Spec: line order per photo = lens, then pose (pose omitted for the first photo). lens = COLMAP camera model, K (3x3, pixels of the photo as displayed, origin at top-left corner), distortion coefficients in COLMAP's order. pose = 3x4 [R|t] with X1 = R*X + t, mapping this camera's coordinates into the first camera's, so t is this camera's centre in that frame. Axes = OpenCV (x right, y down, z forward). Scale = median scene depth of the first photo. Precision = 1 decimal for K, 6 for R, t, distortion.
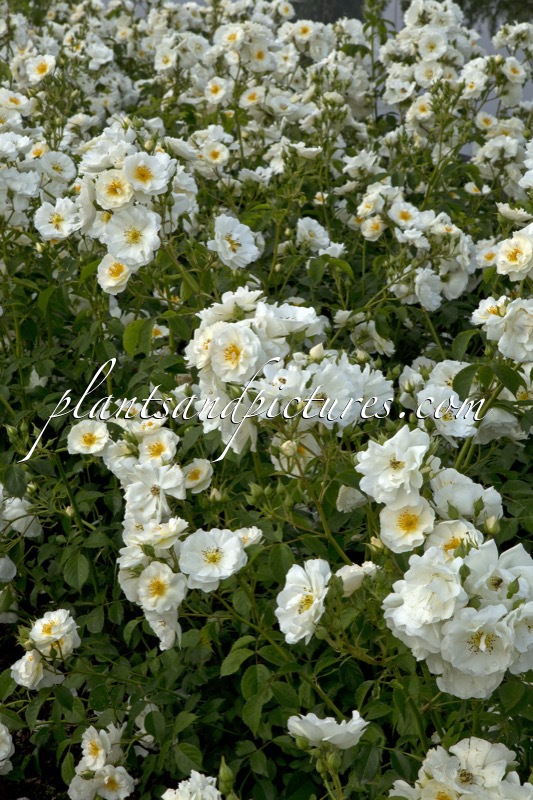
lens RADIAL K [[1914.7, 0, 266.5], [0, 1914.7, 400.0], [0, 0, 1]] dist [0.231682, 0.160489]
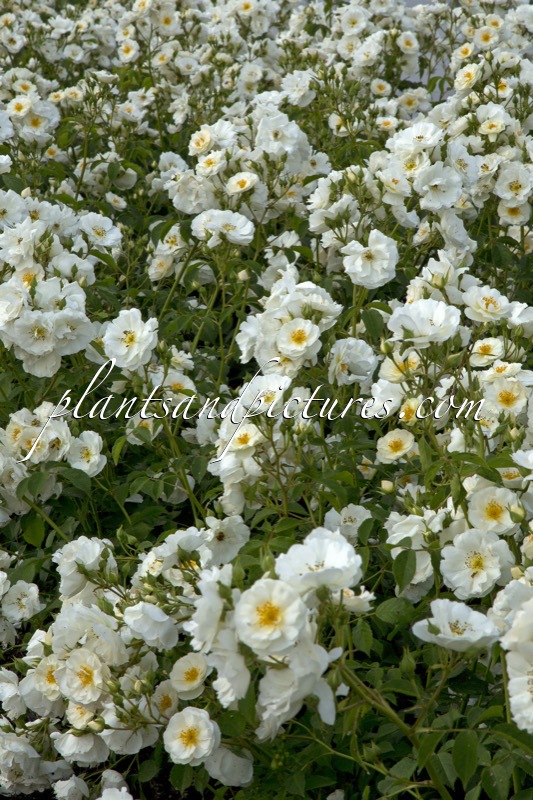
lens RADIAL K [[2318.4, 0, 266.5], [0, 2318.4, 400.0], [0, 0, 1]] dist [0.085492, 0.658890]
pose [[0.996161, 0.033655, -0.080817, 0.301968], [-0.036606, 0.998705, -0.035322, 0.158424], [0.079523, 0.038144, 0.996103, -0.616110]]
